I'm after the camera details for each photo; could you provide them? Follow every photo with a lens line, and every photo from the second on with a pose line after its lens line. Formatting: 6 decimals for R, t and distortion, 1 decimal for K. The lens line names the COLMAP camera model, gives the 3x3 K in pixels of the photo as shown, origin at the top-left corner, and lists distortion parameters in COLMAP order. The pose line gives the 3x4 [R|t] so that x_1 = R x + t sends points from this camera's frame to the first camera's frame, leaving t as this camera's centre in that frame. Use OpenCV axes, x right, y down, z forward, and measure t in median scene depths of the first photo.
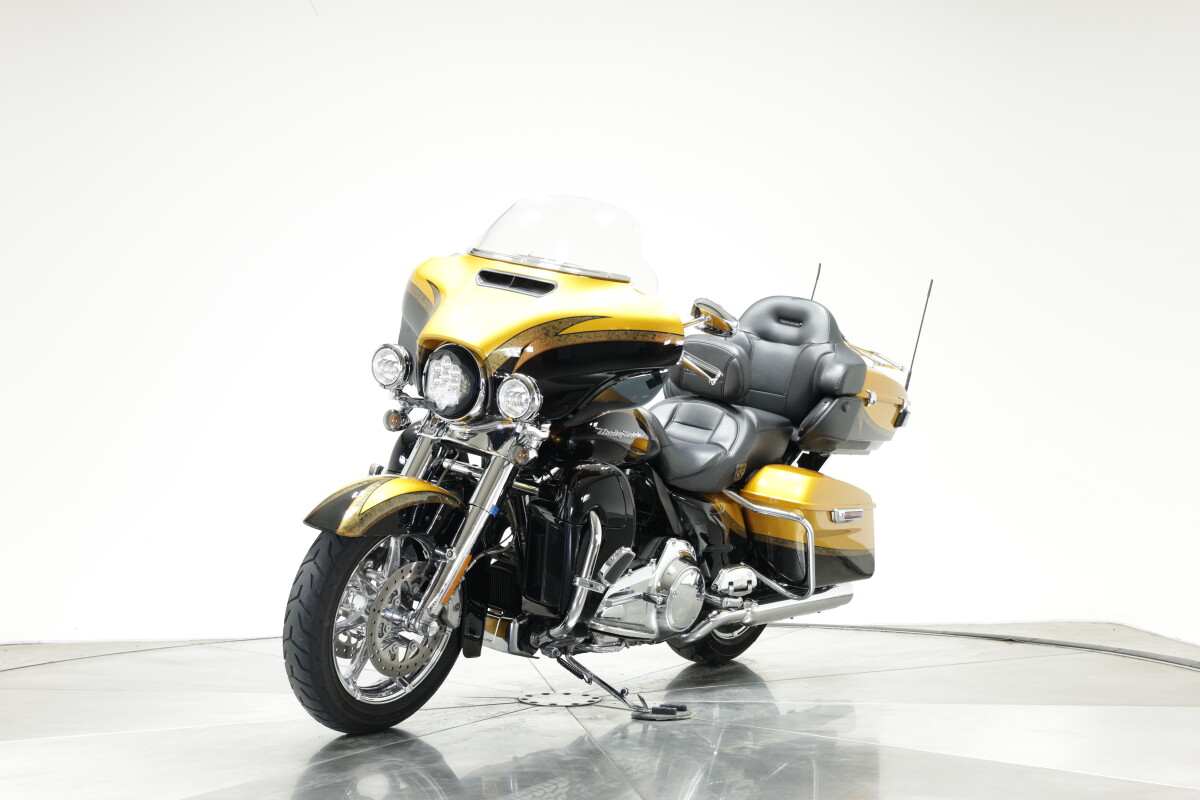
lens RADIAL K [[1707.8, 0, 600.0], [0, 1707.8, 400.0], [0, 0, 1]] dist [-0.011587, 0.005787]
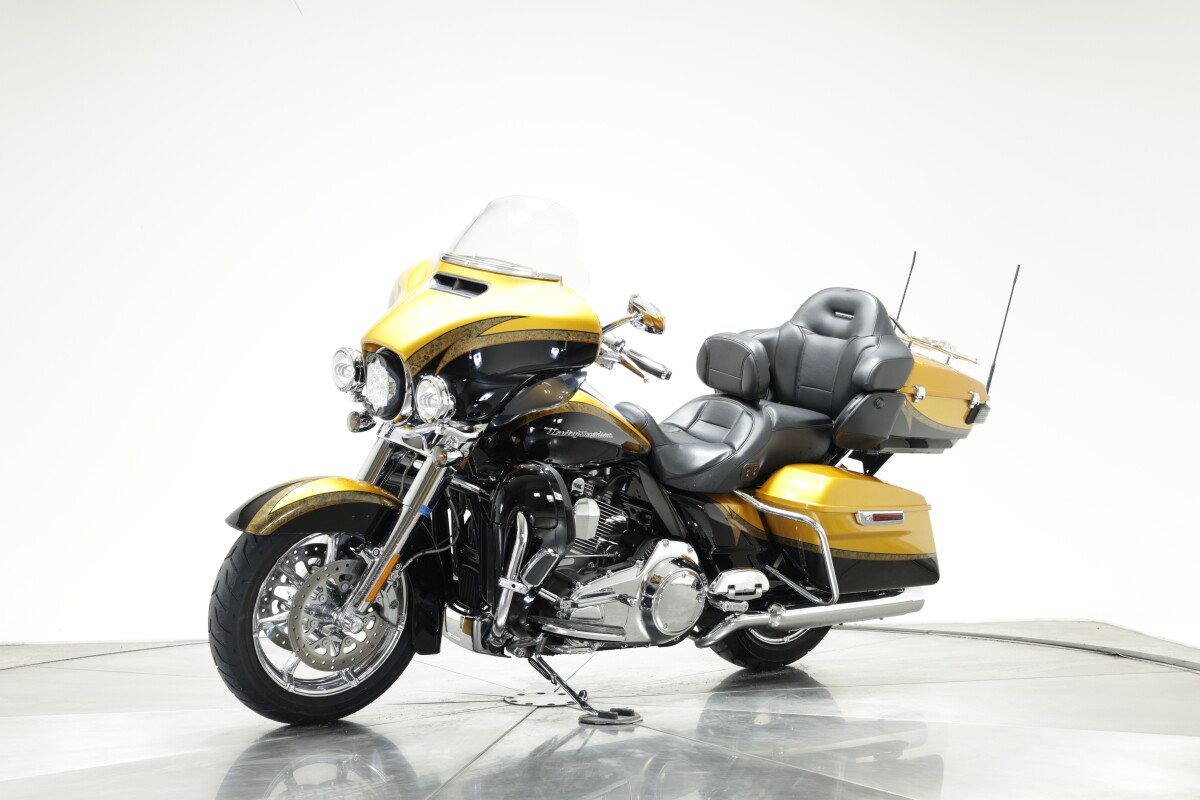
lens RADIAL K [[1707.8, 0, 600.0], [0, 1707.8, 400.0], [0, 0, 1]] dist [-0.011587, 0.005787]
pose [[0.959732, -0.010192, -0.280734, 0.303399], [0.011168, 0.999936, 0.001876, -0.001401], [0.280697, -0.004935, 0.959784, 0.053280]]
